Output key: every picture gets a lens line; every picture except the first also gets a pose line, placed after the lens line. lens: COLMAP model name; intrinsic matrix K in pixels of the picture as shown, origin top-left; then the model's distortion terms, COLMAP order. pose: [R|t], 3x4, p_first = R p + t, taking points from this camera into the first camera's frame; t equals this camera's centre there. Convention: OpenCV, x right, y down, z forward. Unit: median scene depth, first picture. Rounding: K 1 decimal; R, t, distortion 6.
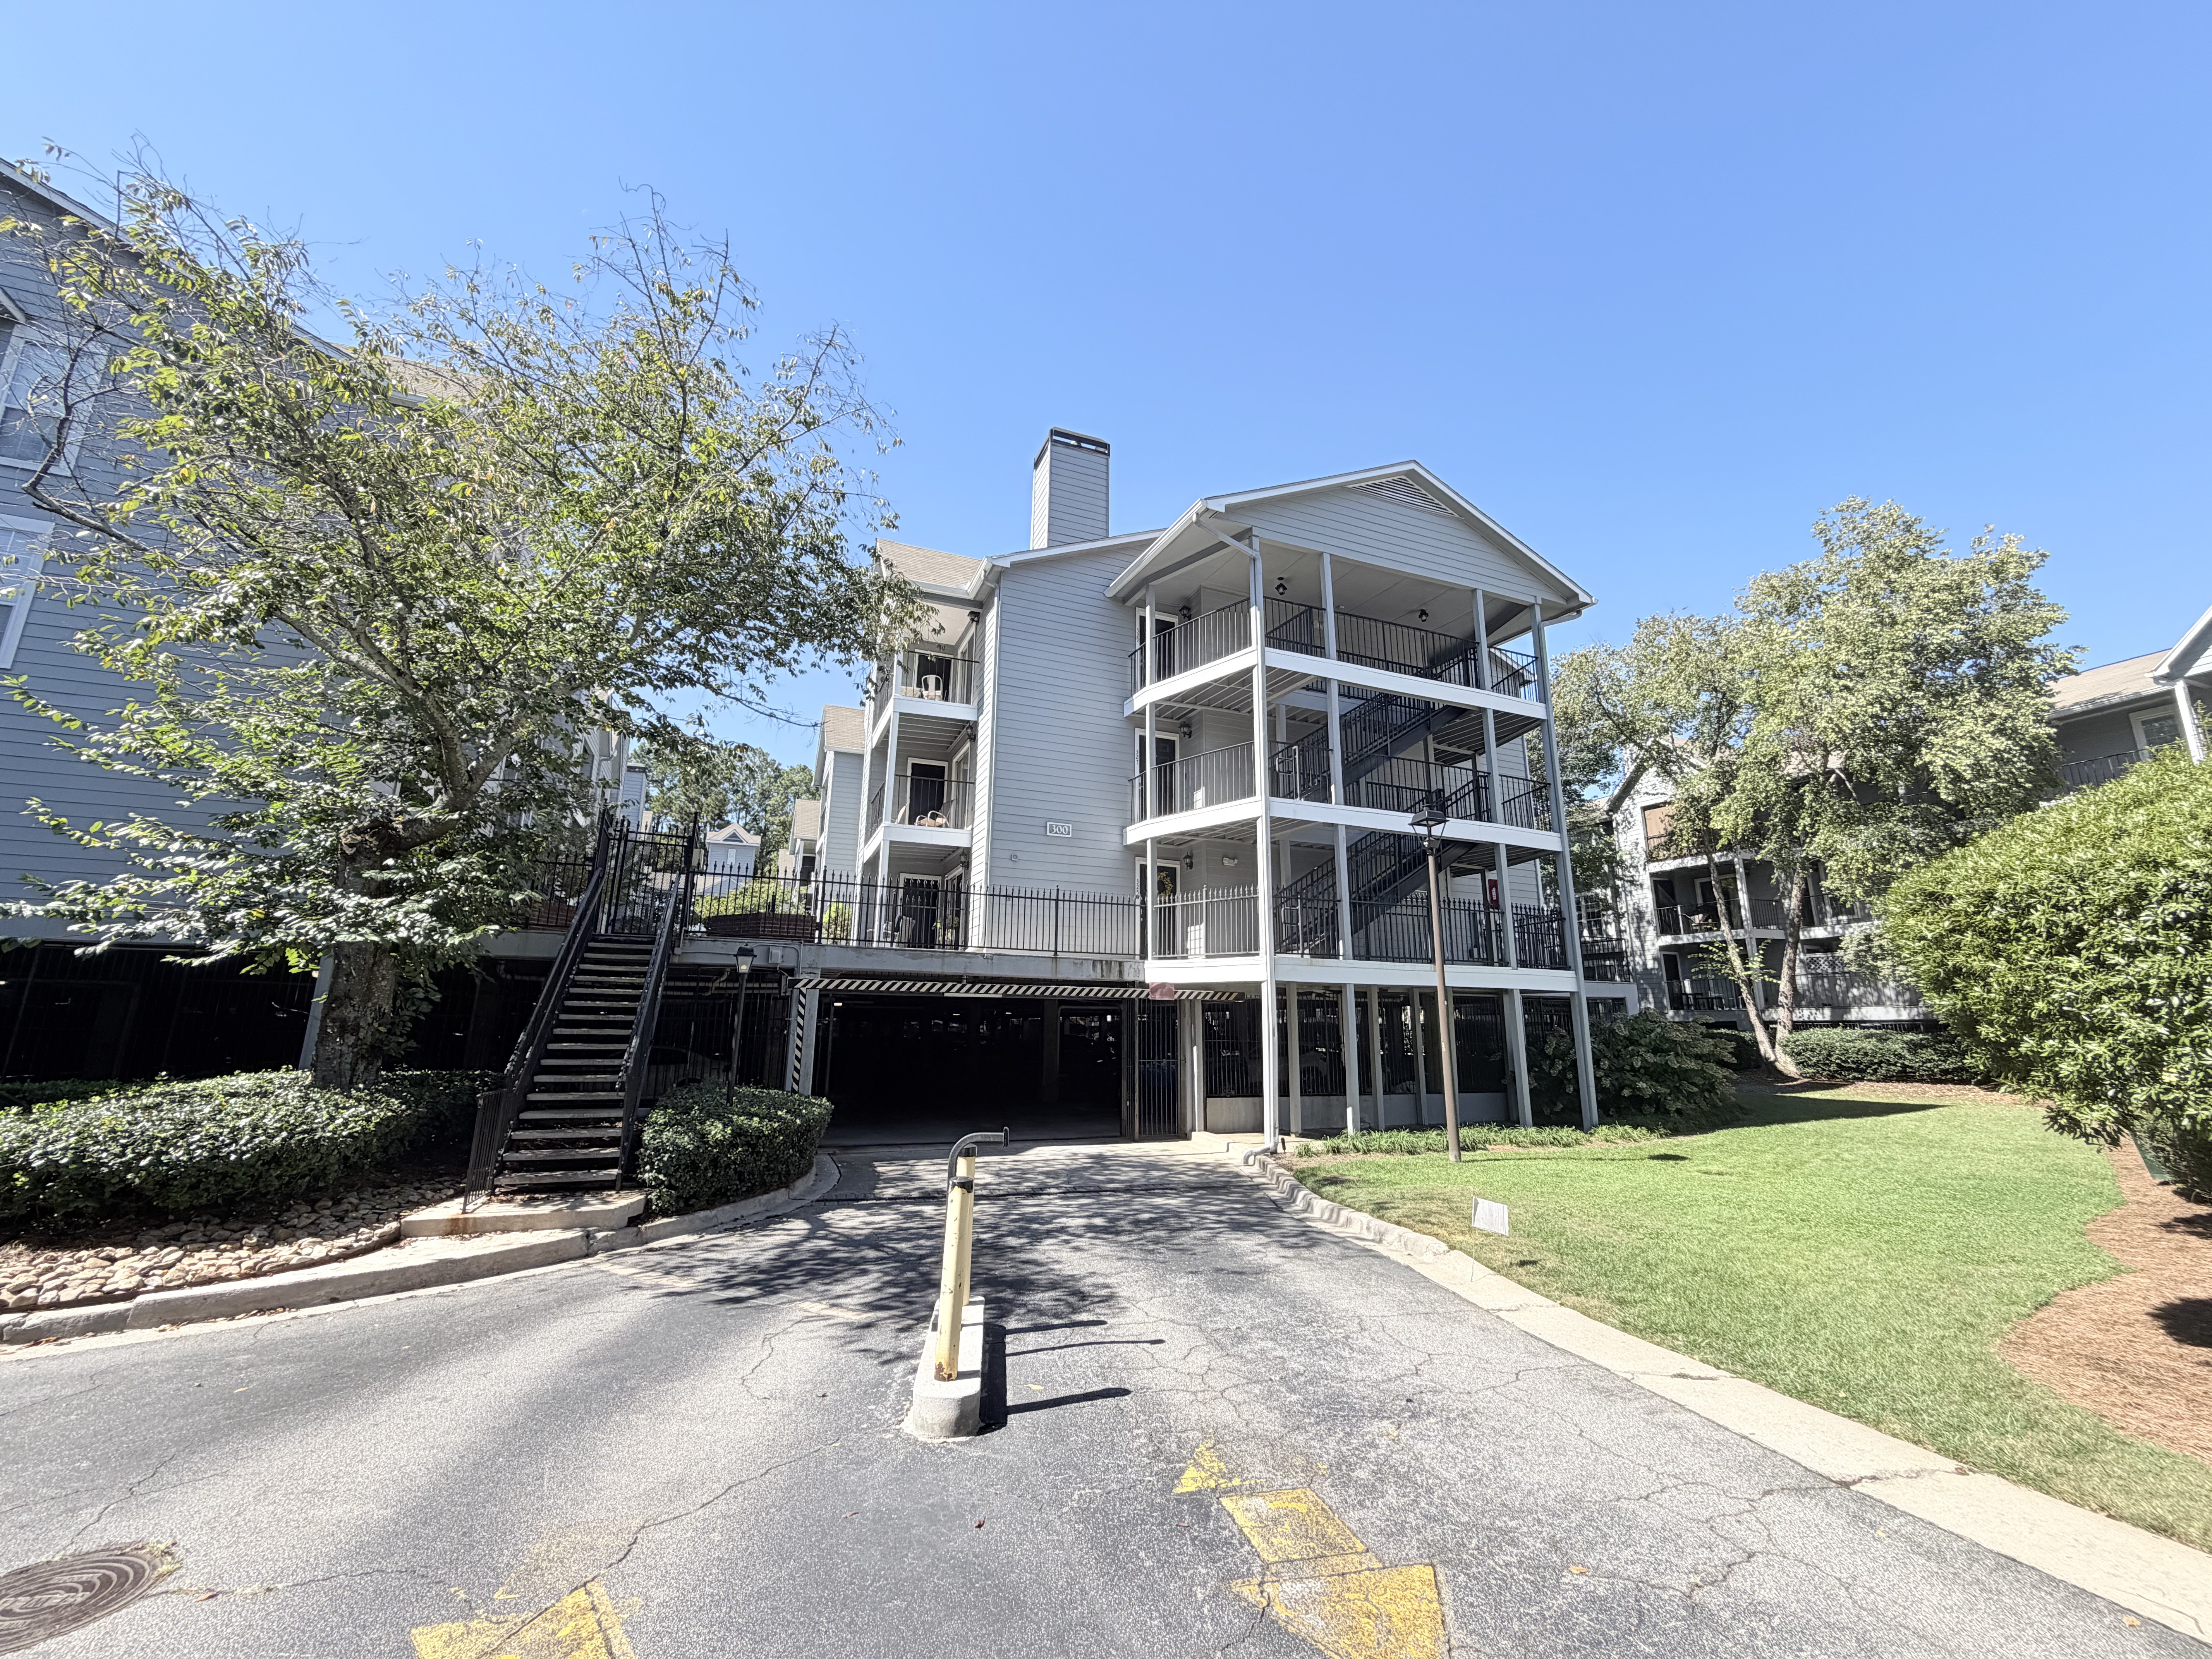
lens RADIAL K [[875.3, 0, 1105.6], [0, 875.3, 832.2], [0, 0, 1]] dist [-0.001148, 0.000340]
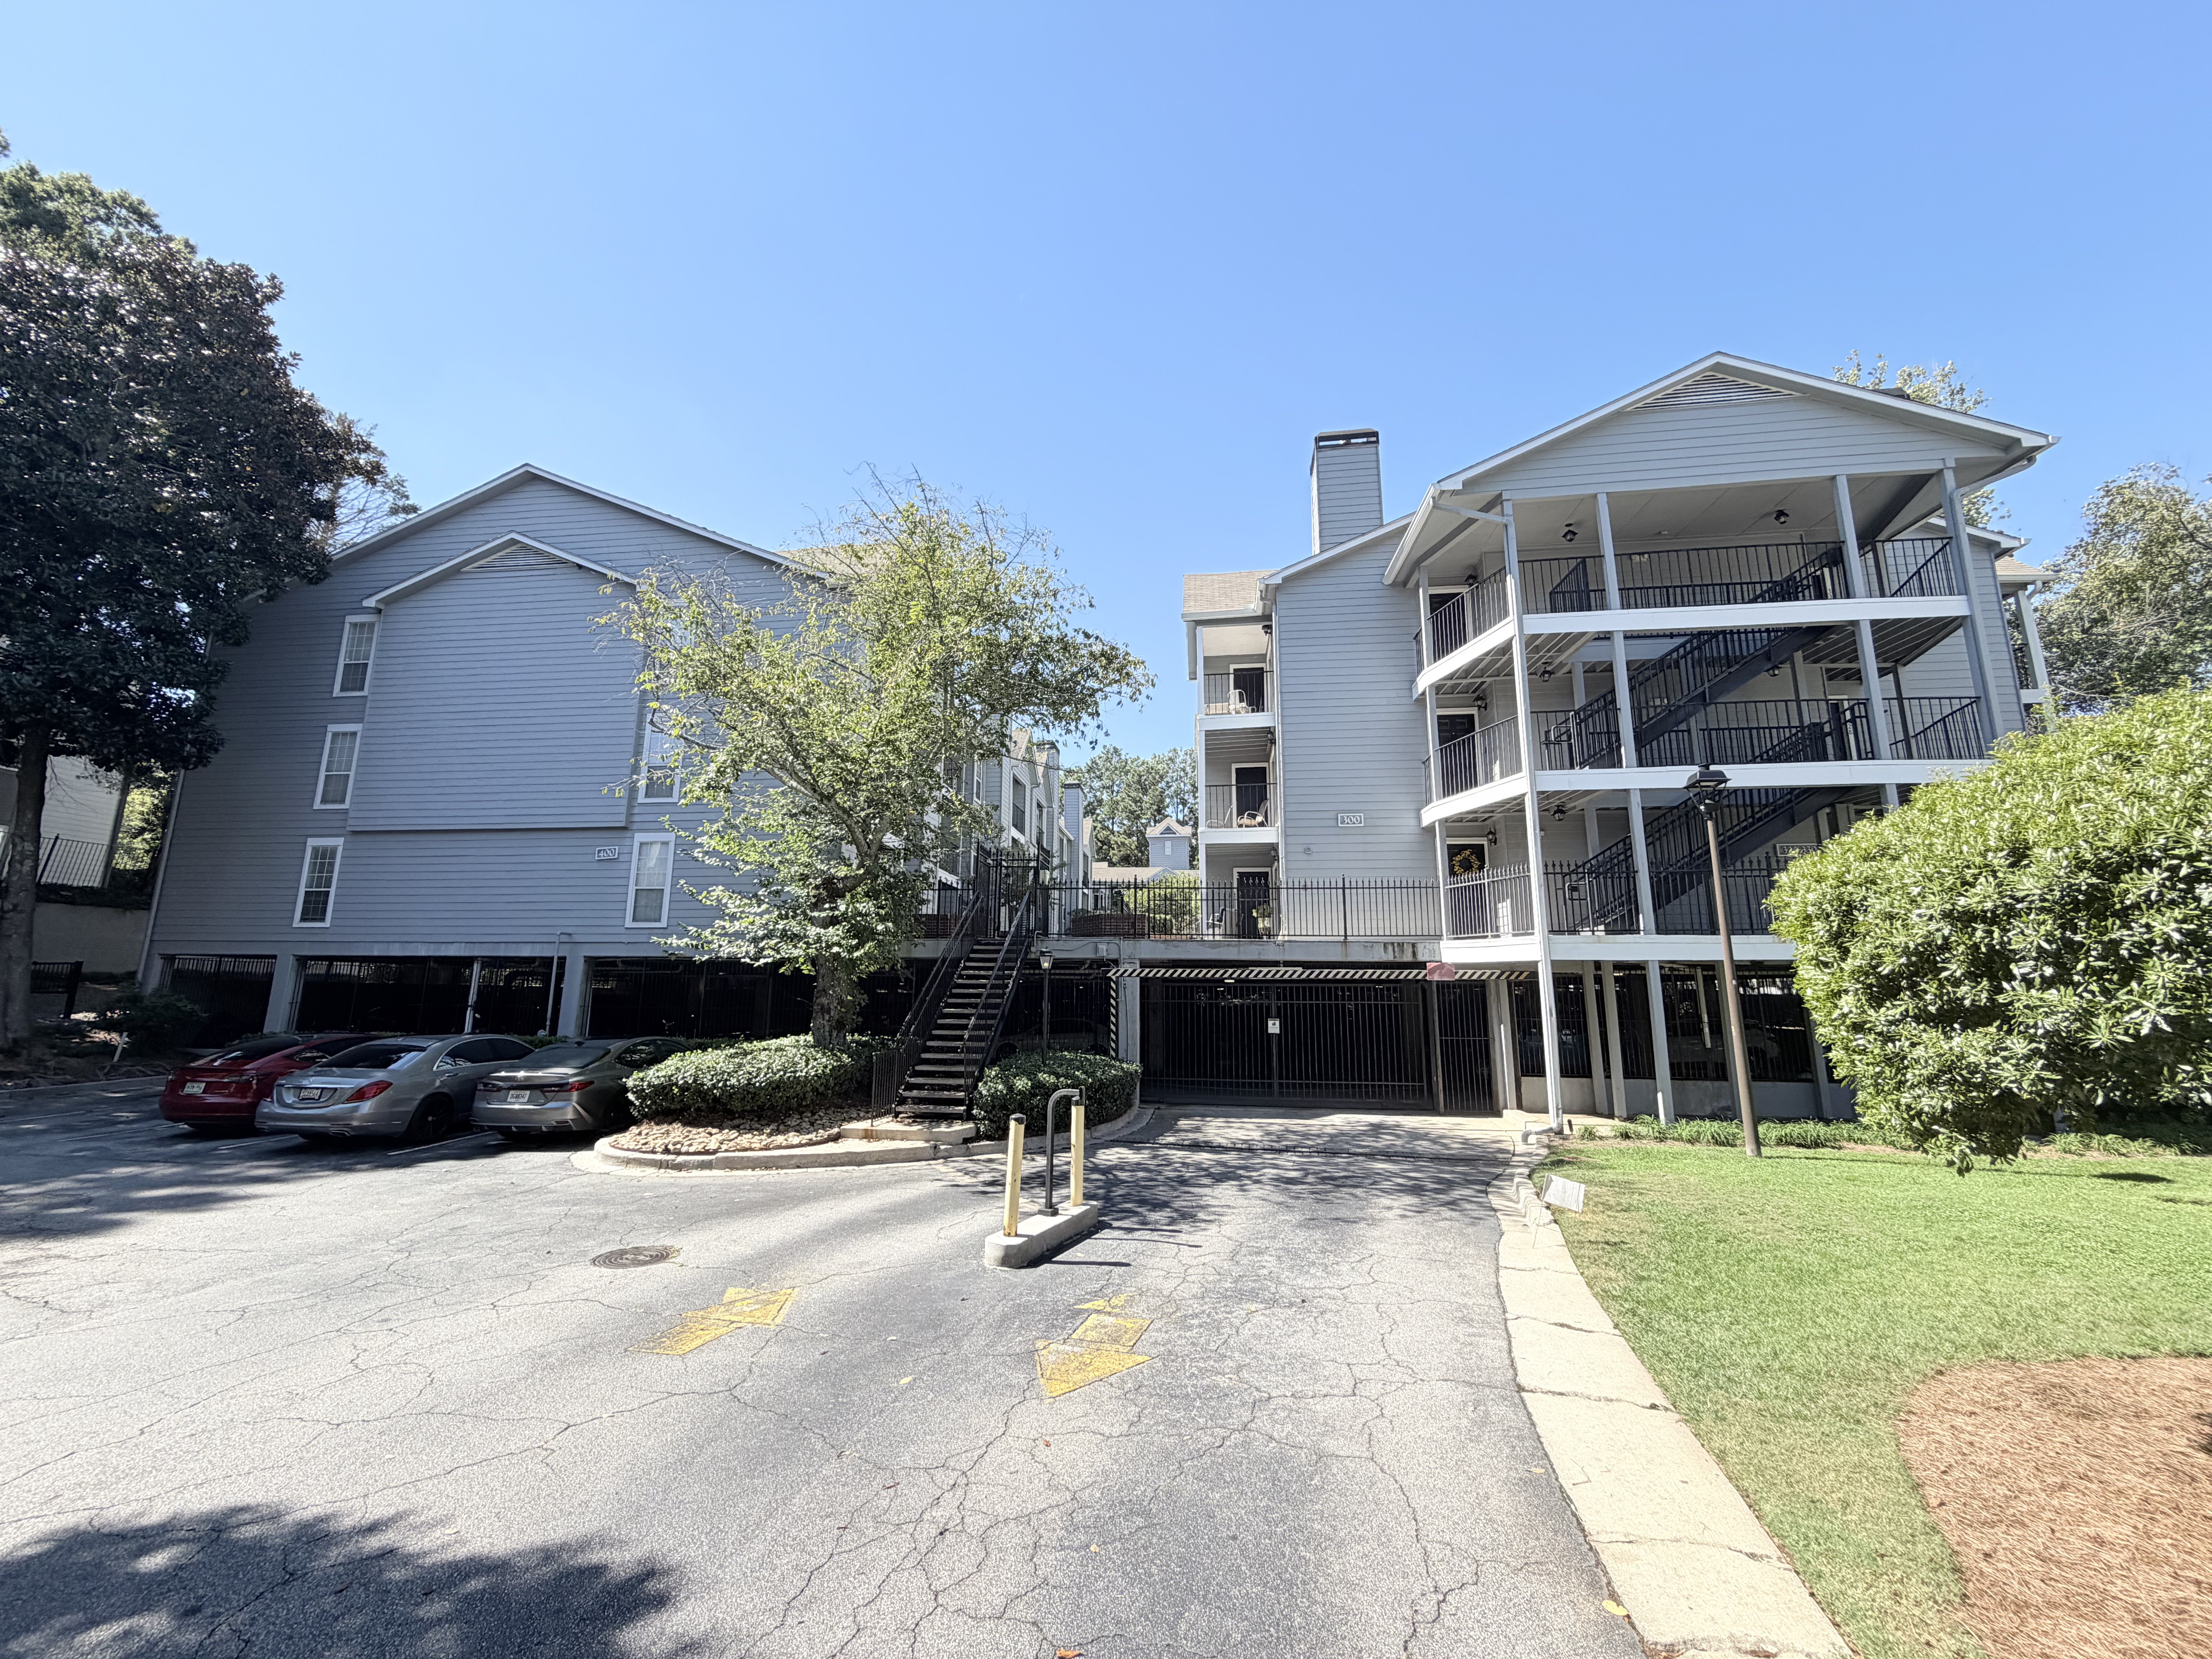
lens RADIAL K [[875.3, 0, 1105.6], [0, 875.3, 832.2], [0, 0, 1]] dist [-0.001148, 0.000340]
pose [[0.868565, -0.094268, -0.486528, 0.318763], [0.110884, 0.993819, 0.005395, -0.042085], [0.483012, -0.058635, 0.873649, -0.111548]]
